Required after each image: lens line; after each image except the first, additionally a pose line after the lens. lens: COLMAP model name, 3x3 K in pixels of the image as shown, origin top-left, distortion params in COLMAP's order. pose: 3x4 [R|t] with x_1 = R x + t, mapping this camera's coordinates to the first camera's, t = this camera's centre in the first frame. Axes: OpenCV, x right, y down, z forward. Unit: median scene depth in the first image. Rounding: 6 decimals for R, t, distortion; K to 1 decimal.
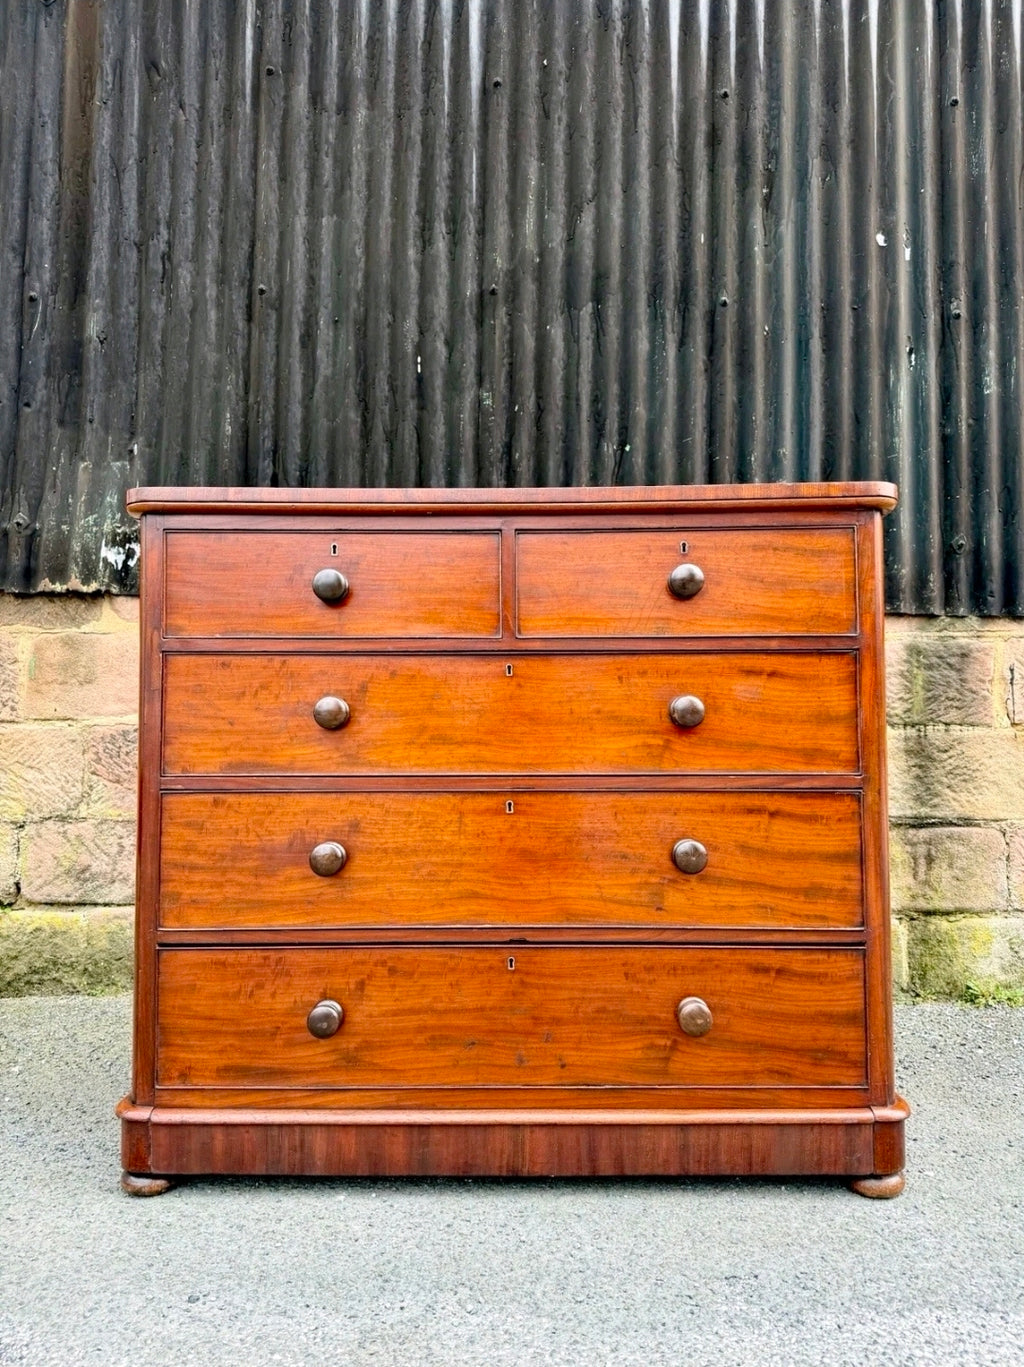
lens RADIAL K [[992.1, 0, 512.0], [0, 992.1, 683.5], [0, 0, 1]] dist [-0.002955, -0.011787]
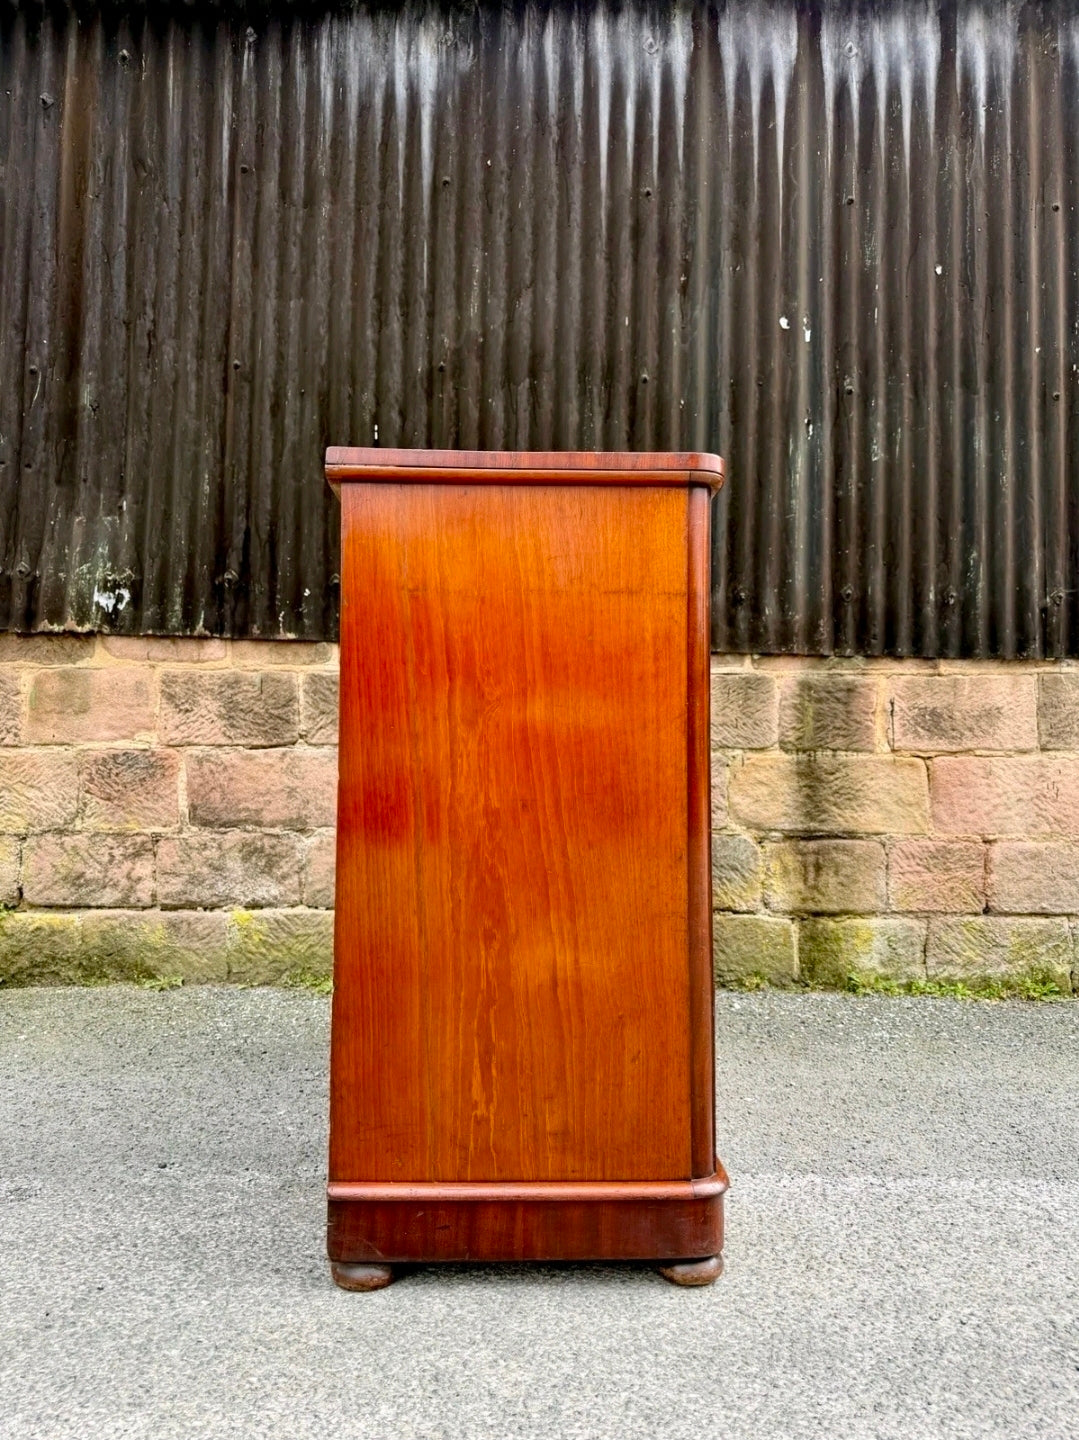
lens RADIAL K [[1030.6, 0, 539.5], [0, 1030.6, 720.0], [0, 0, 1]] dist [0.085362, -0.189645]
pose [[0.999943, 0.002554, 0.010327, 0.083036], [-0.002650, 0.999953, 0.009317, -0.004187], [-0.010303, -0.009343, 0.999903, -0.196081]]
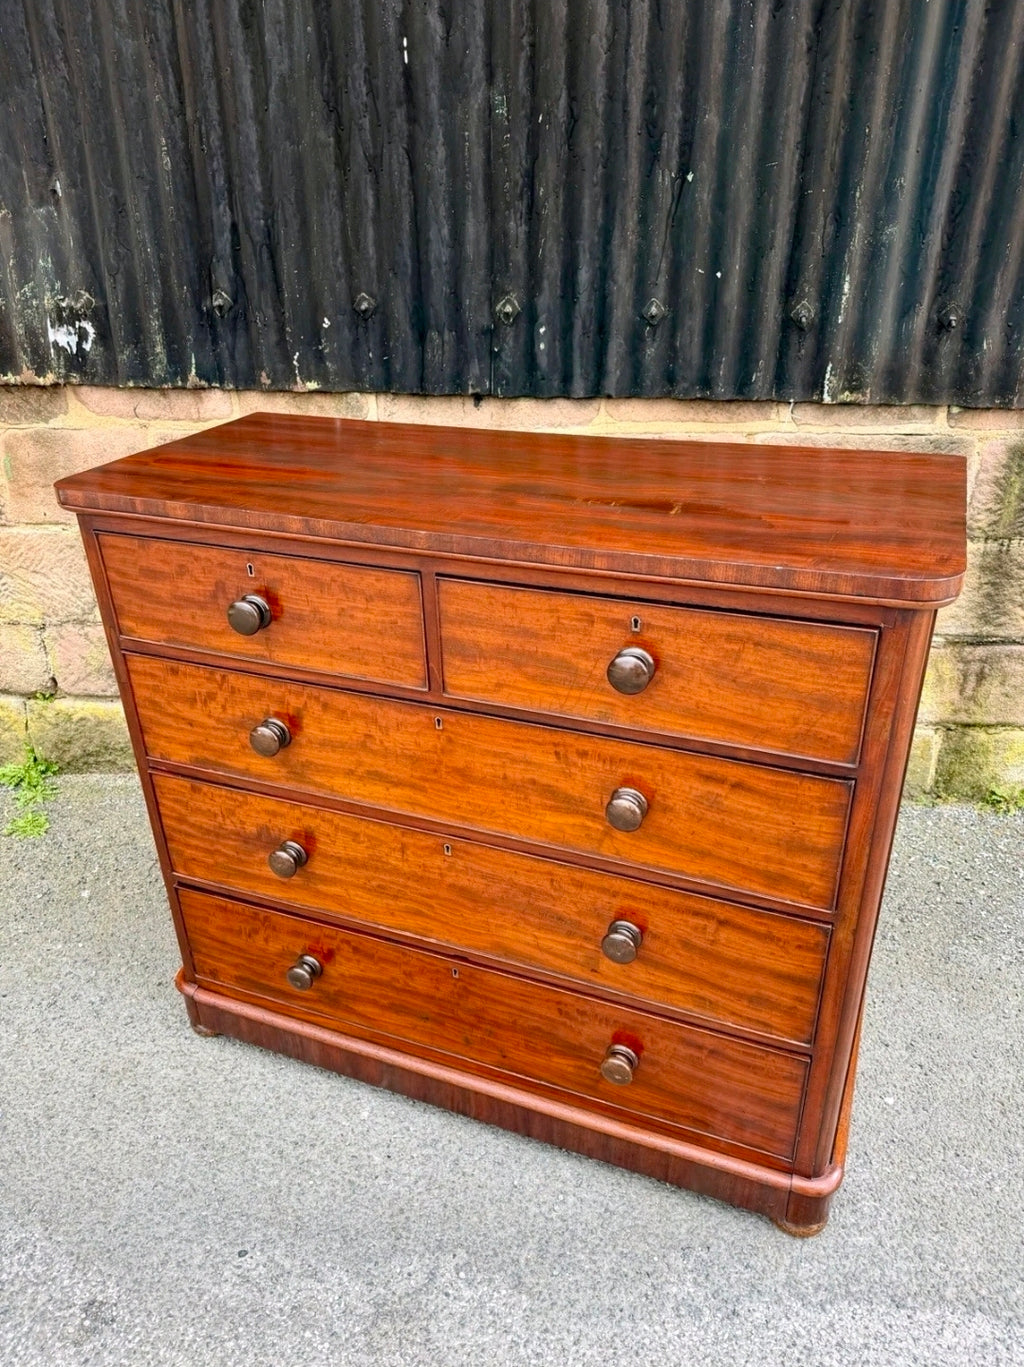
lens RADIAL K [[982.4, 0, 507.9], [0, 982.4, 708.4], [0, 0, 1]] dist [-0.005812, -0.011179]
pose [[0.997264, 0.017144, -0.071900, 0.040024], [0.021952, 0.860147, 0.509573, -0.274338], [0.070581, -0.509758, 0.857418, 0.151867]]
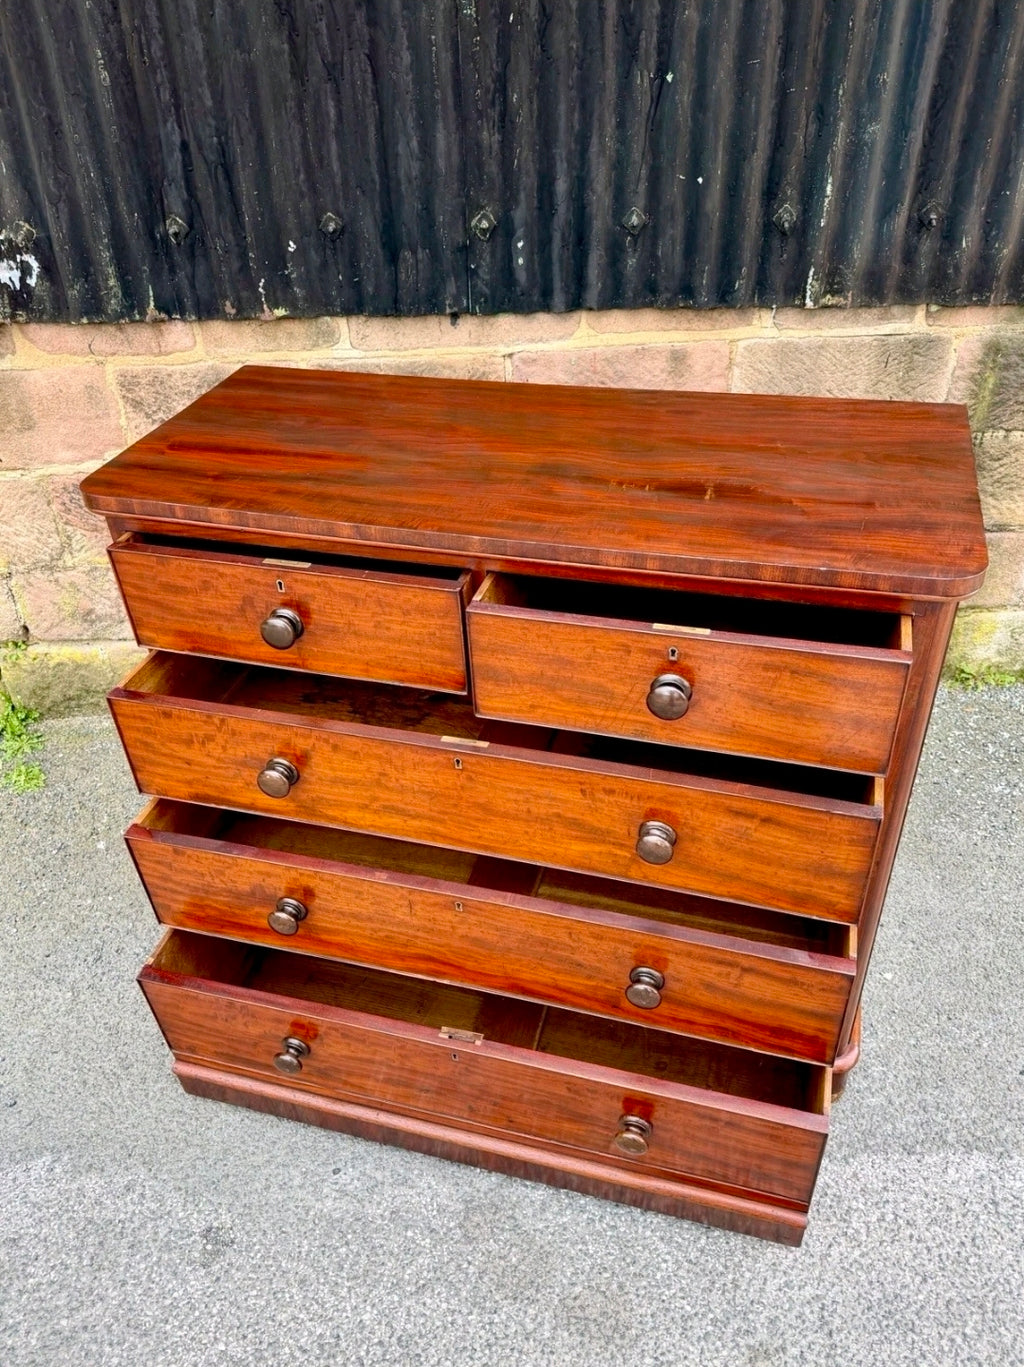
lens RADIAL K [[1028.9, 0, 508.5], [0, 1028.9, 714.4], [0, 0, 1]] dist [-0.009828, -0.009619]
pose [[0.998625, -0.052383, 0.002167, -0.024868], [0.038769, 0.765648, 0.642090, -0.366504], [-0.035293, -0.641123, 0.766626, 0.143107]]
